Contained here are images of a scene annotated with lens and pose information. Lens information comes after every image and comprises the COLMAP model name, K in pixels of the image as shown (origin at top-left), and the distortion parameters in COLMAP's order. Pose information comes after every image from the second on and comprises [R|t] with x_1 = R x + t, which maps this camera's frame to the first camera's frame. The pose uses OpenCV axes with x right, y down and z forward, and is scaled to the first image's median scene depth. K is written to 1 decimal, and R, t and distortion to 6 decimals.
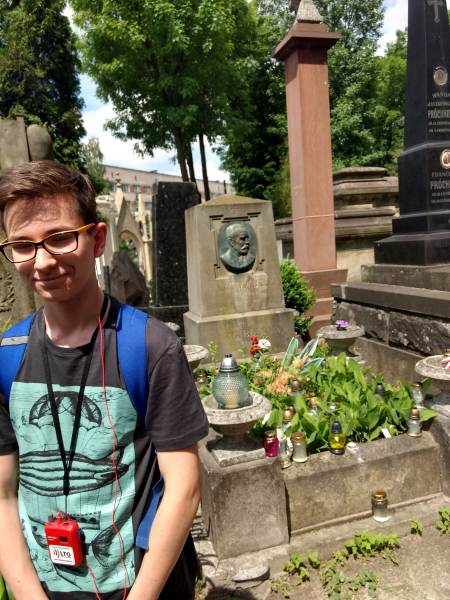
lens RADIAL K [[471.3, 0, 231.7], [0, 471.3, 300.8], [0, 0, 1]] dist [0.001348, 0.039942]
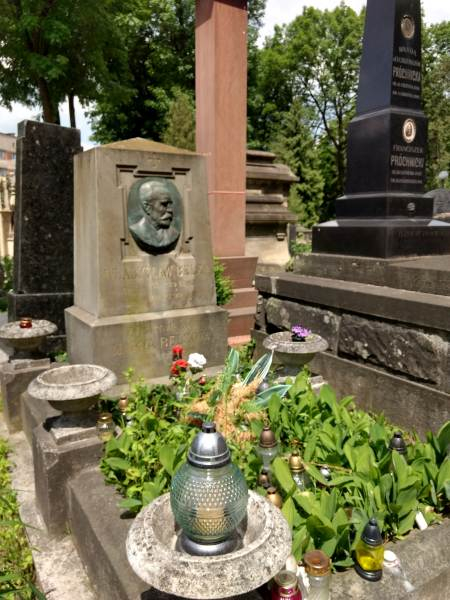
lens RADIAL K [[471.3, 0, 231.7], [0, 471.3, 300.8], [0, 0, 1]] dist [0.001348, 0.039942]
pose [[0.960035, 0.031327, 0.278122, -0.066575], [-0.040297, 0.998834, 0.026593, -0.013153], [-0.276964, -0.036737, 0.960178, 0.300891]]
